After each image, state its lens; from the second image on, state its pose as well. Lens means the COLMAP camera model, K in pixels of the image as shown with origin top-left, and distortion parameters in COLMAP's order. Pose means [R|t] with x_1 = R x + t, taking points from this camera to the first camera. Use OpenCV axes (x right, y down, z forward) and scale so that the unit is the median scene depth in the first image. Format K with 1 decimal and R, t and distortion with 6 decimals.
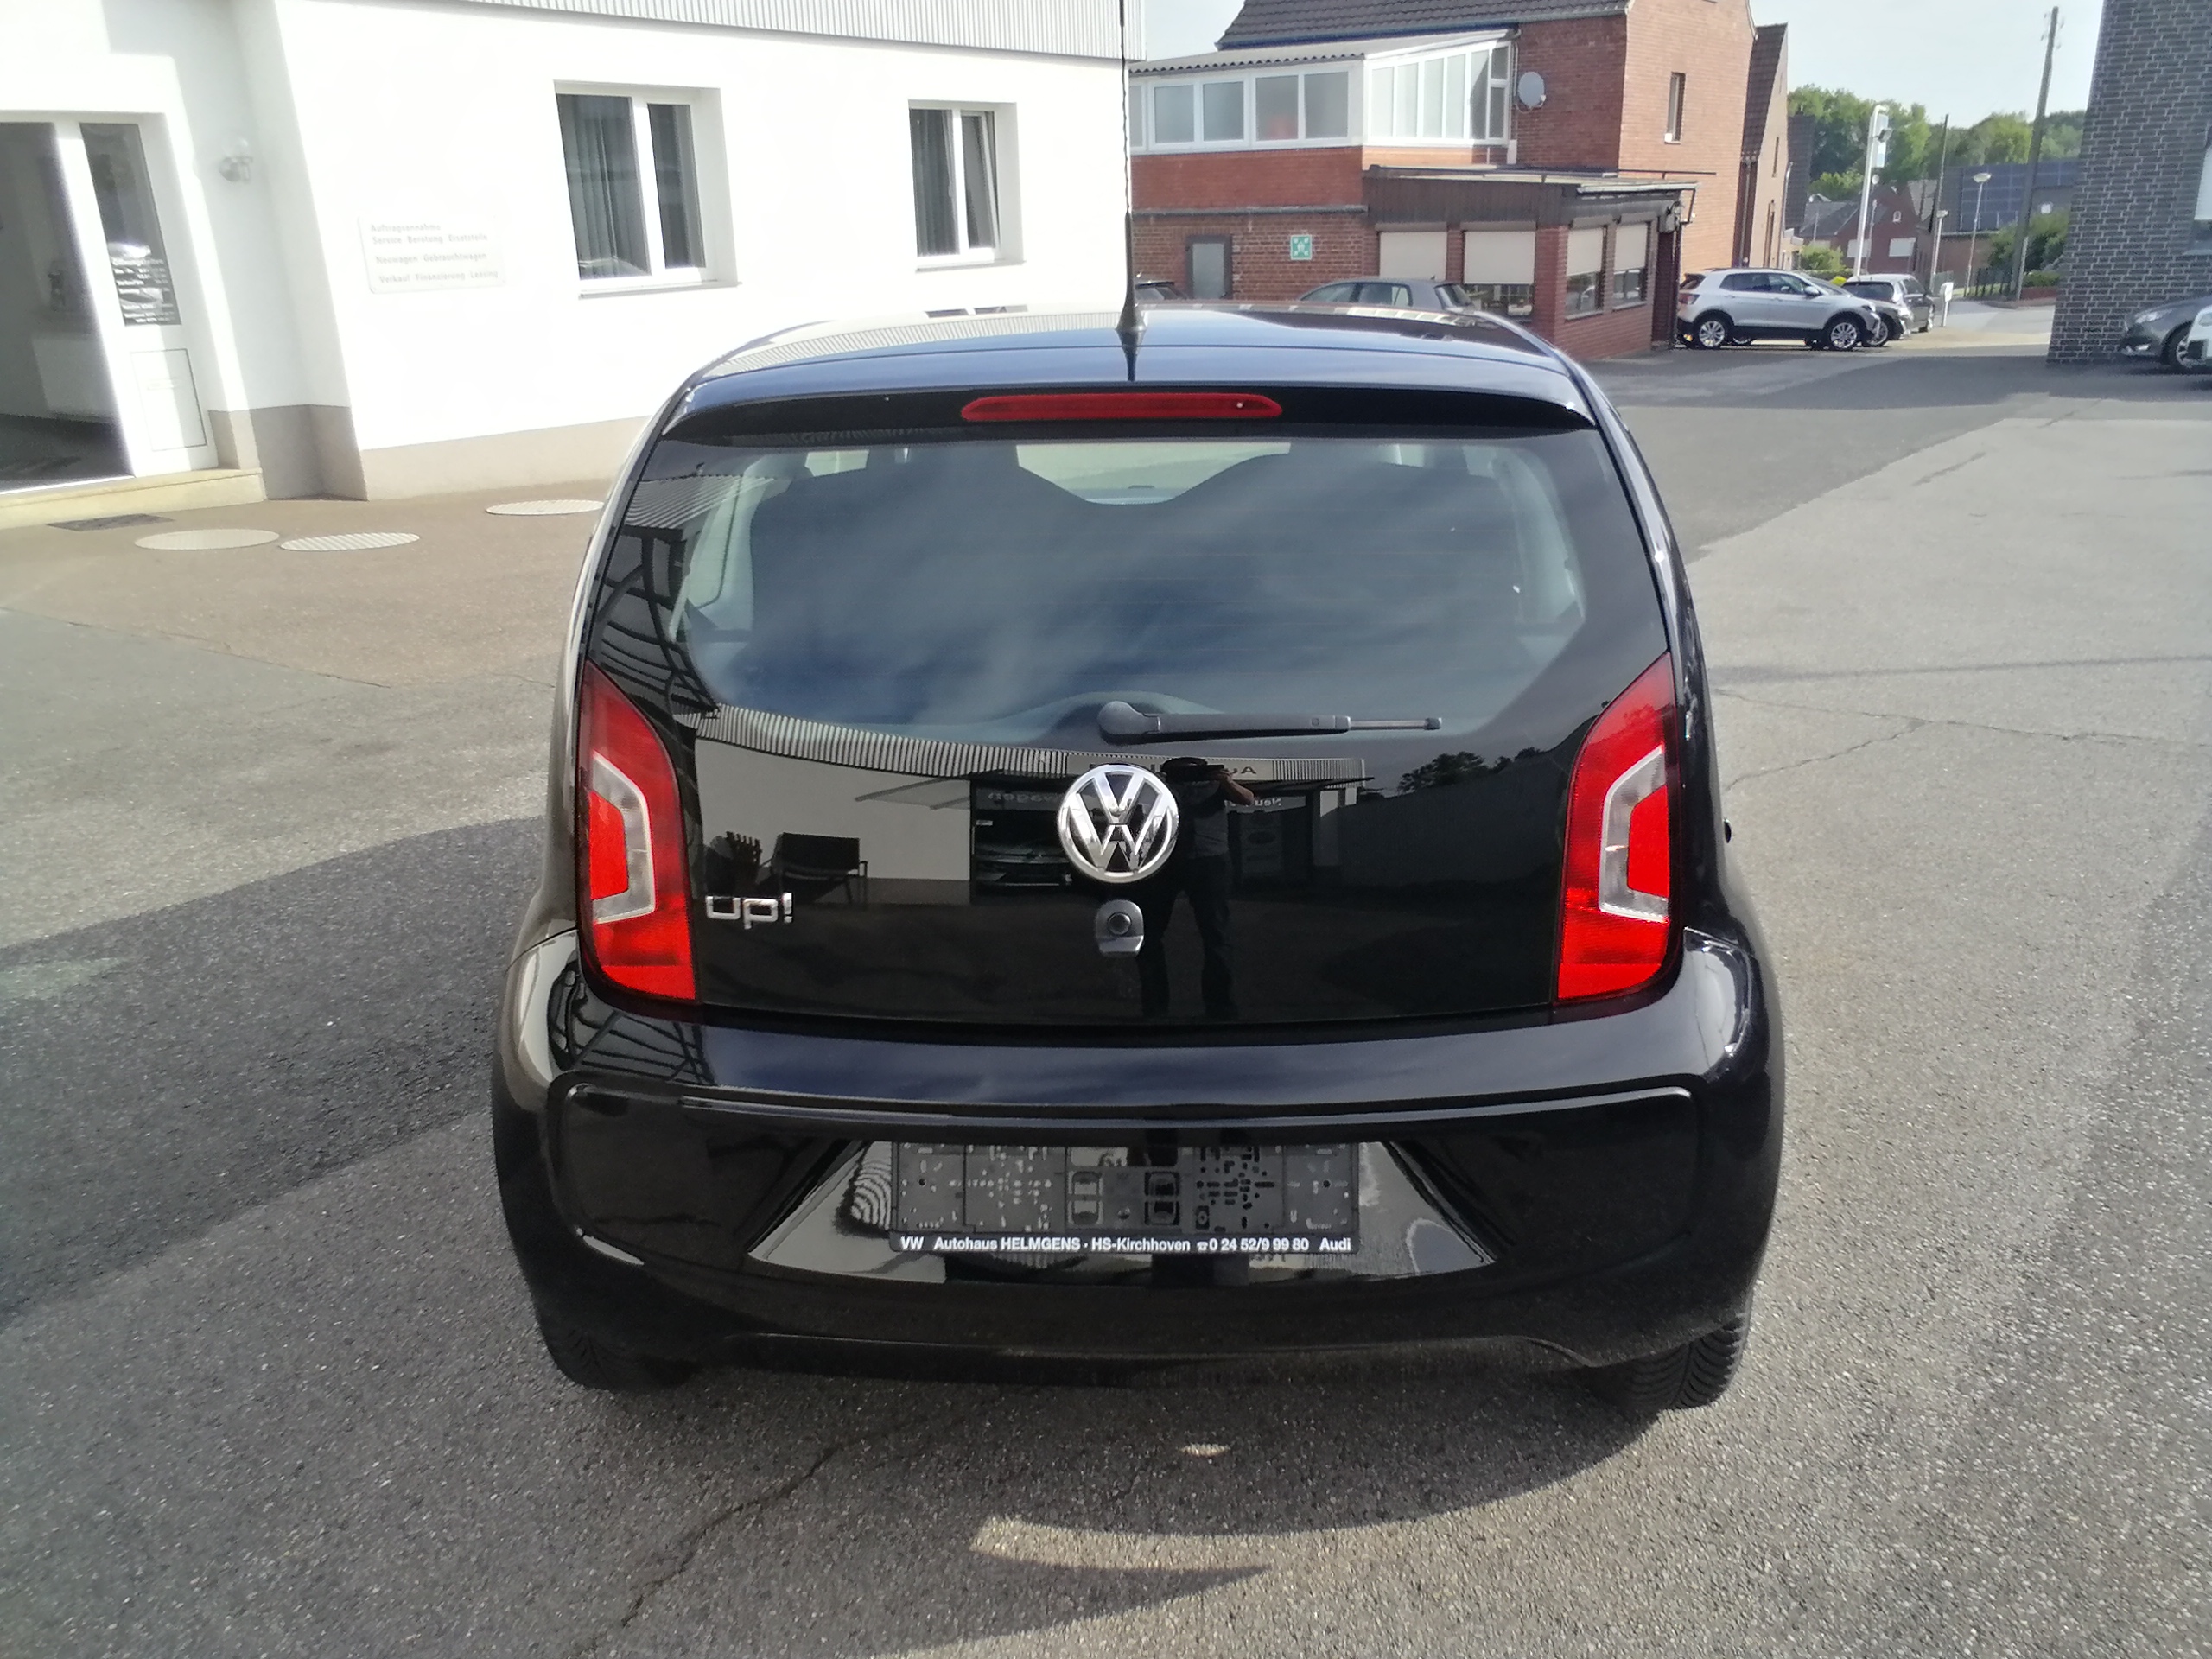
lens RADIAL K [[1731.6, 0, 1141.1], [0, 1731.6, 817.3], [0, 0, 1]] dist [-0.058227, 0.160907]
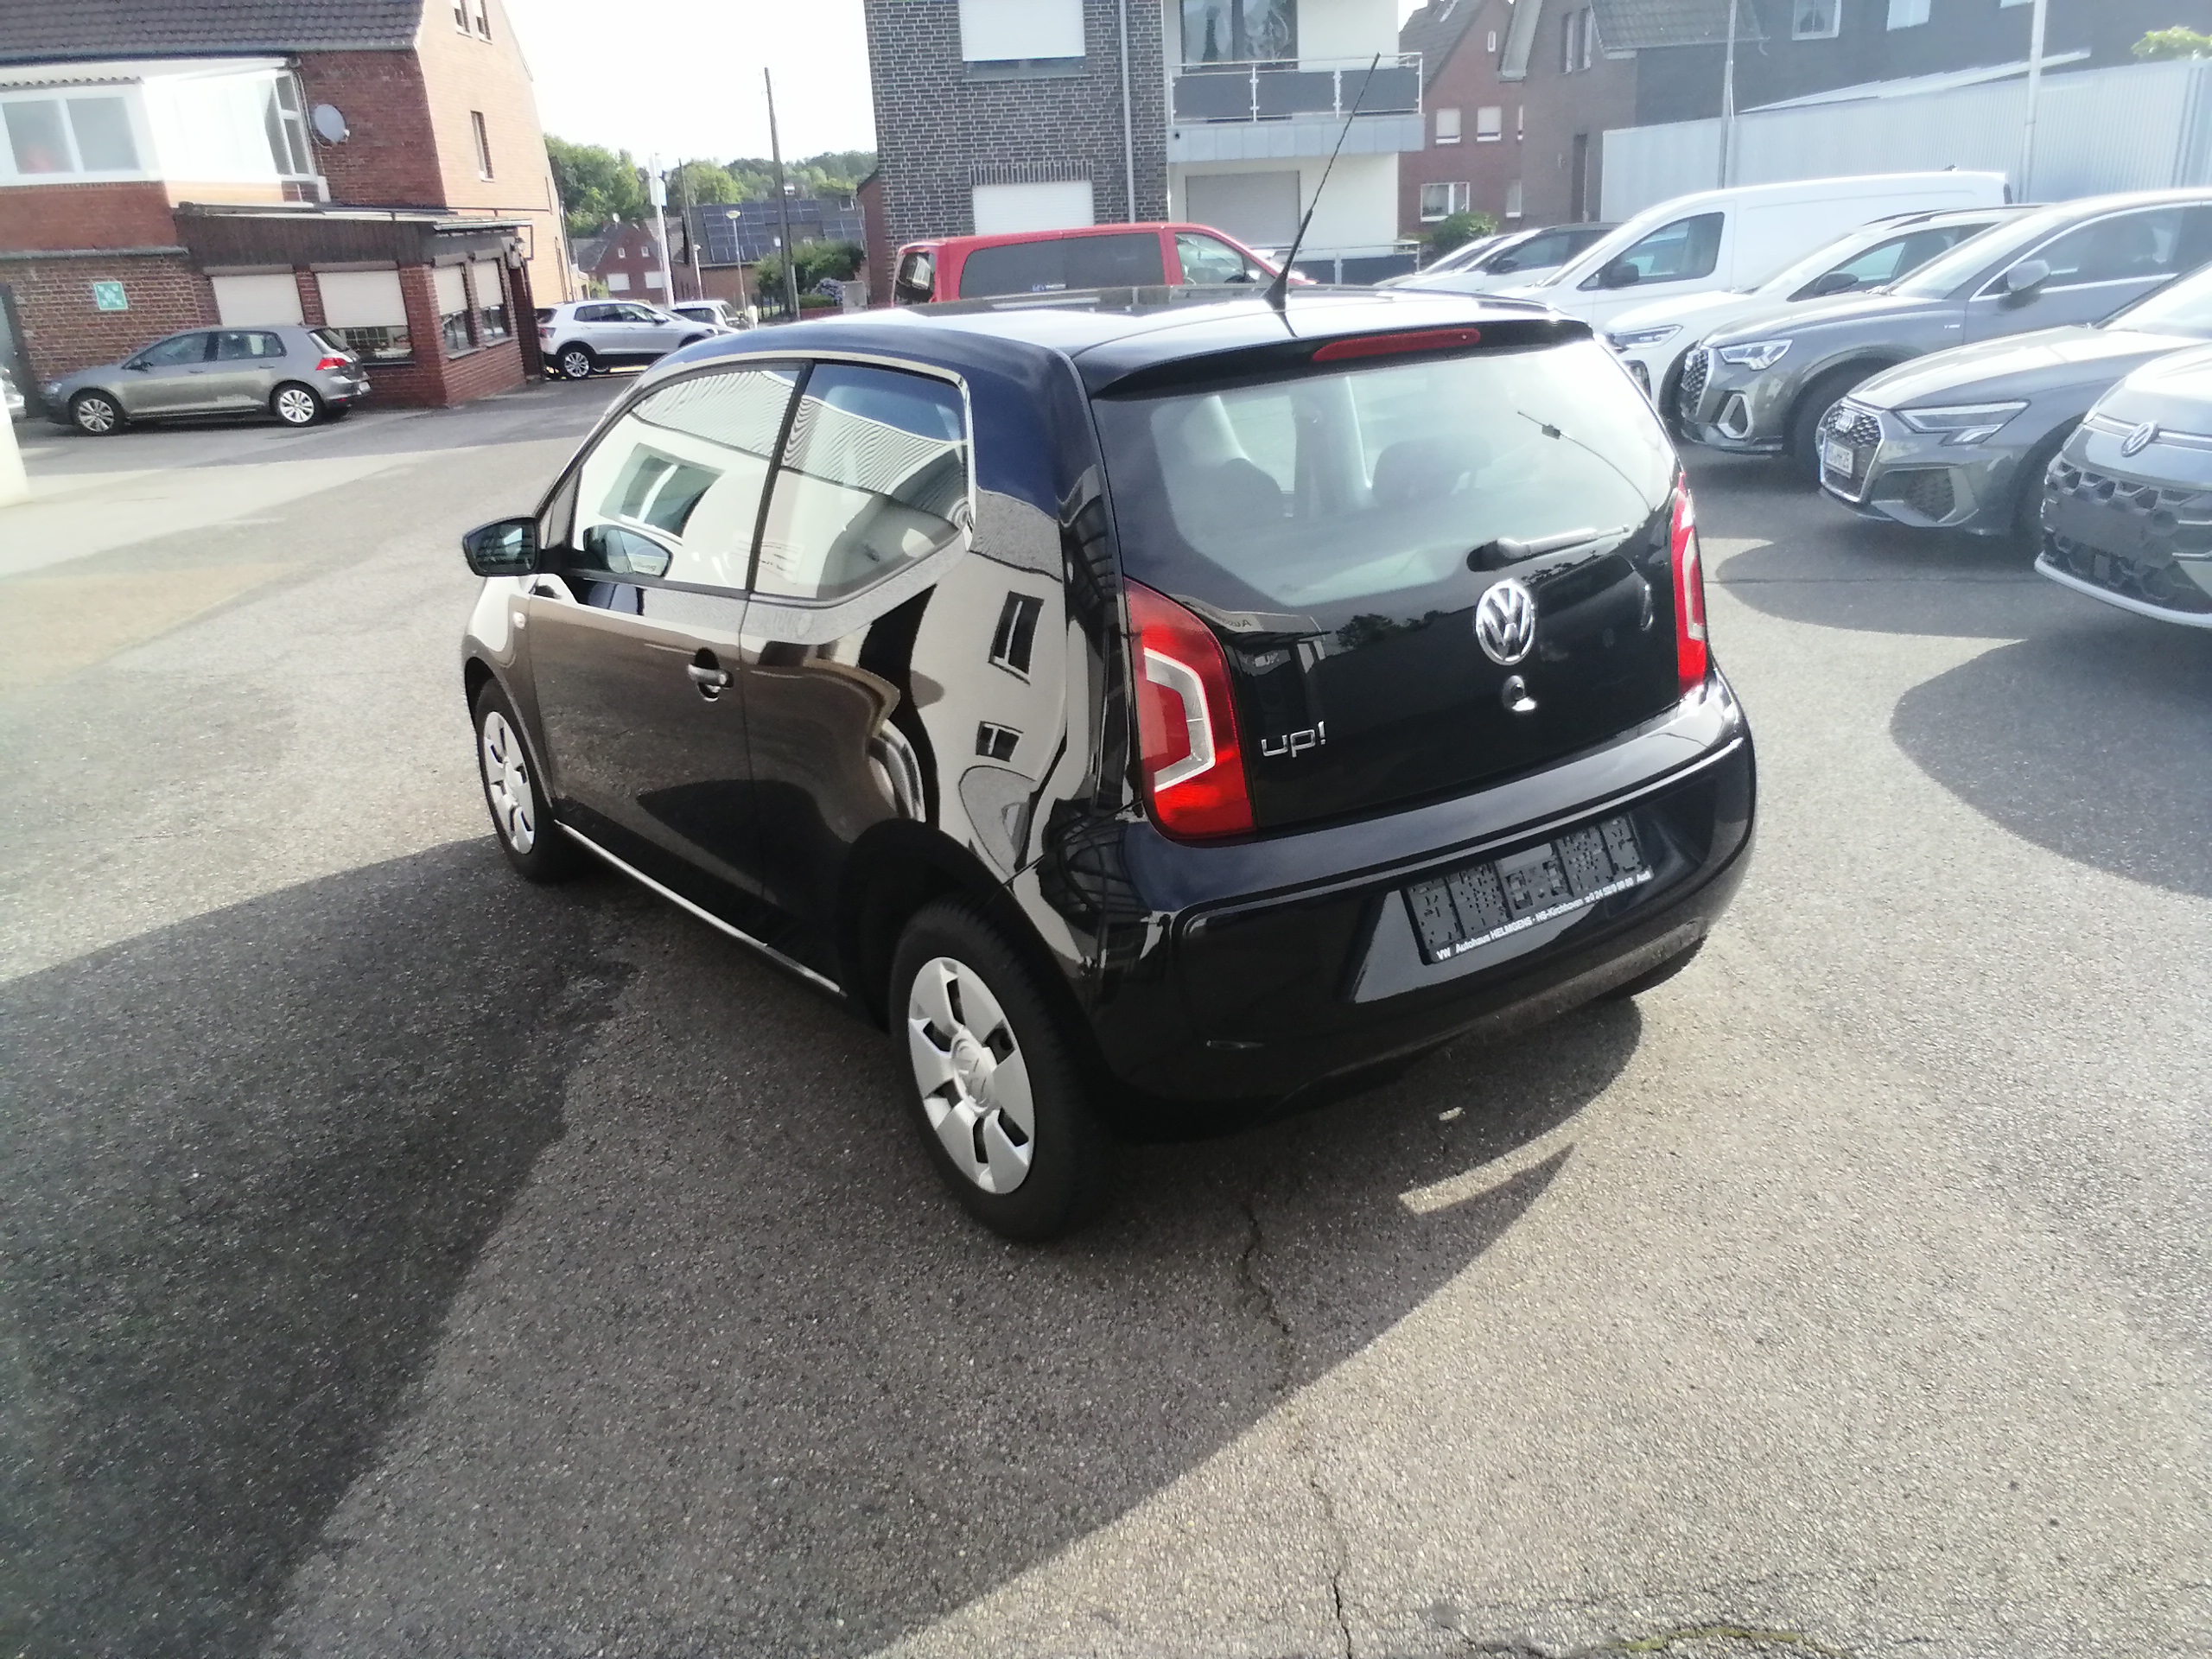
lens RADIAL K [[1753.9, 0, 1106.0], [0, 1753.9, 829.5], [0, 0, 1]] dist [-0.058608, 0.149162]
pose [[0.785204, -0.221225, 0.578372, -0.692808], [0.231508, 0.971152, 0.057163, 0.005627], [-0.574333, 0.089013, 0.813768, 0.008582]]
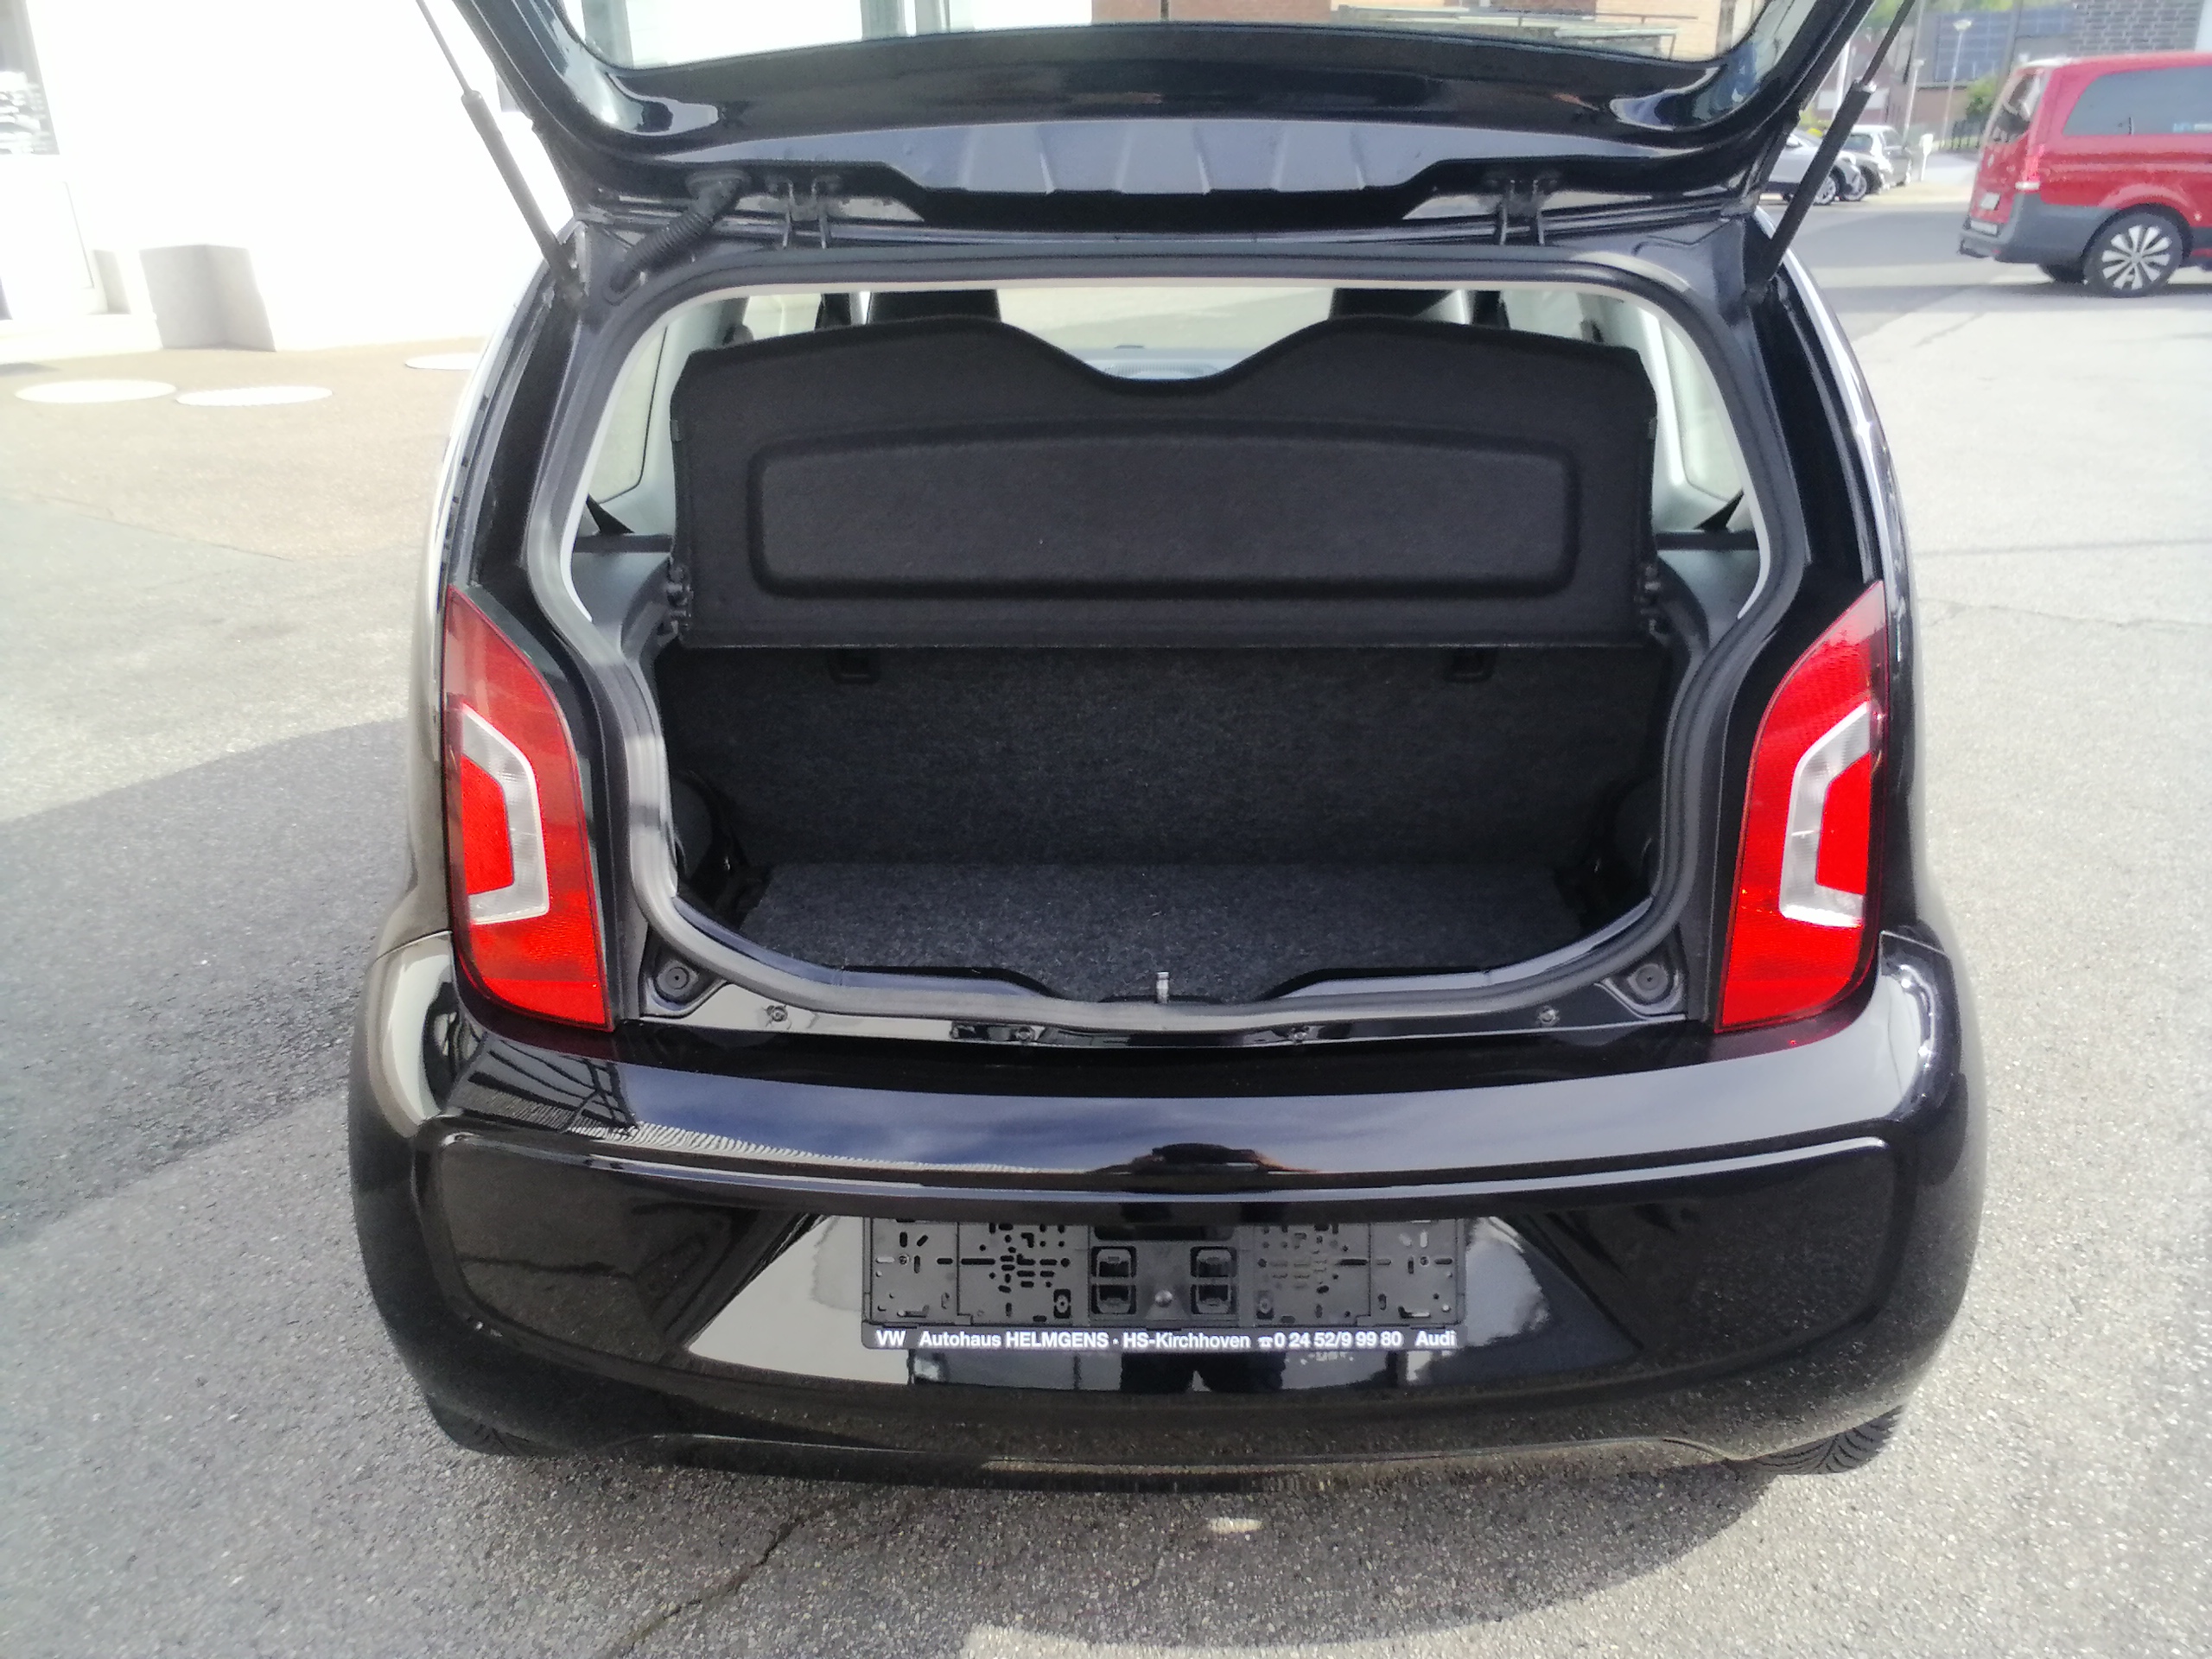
lens RADIAL K [[1684.4, 0, 1153.1], [0, 1684.4, 829.1], [0, 0, 1]] dist [0.038968, -0.001787]
pose [[0.999421, -0.002459, 0.033936, -0.024431], [-0.000551, 0.996085, 0.088403, -0.029470], [-0.034021, -0.088371, 0.995507, 0.161216]]
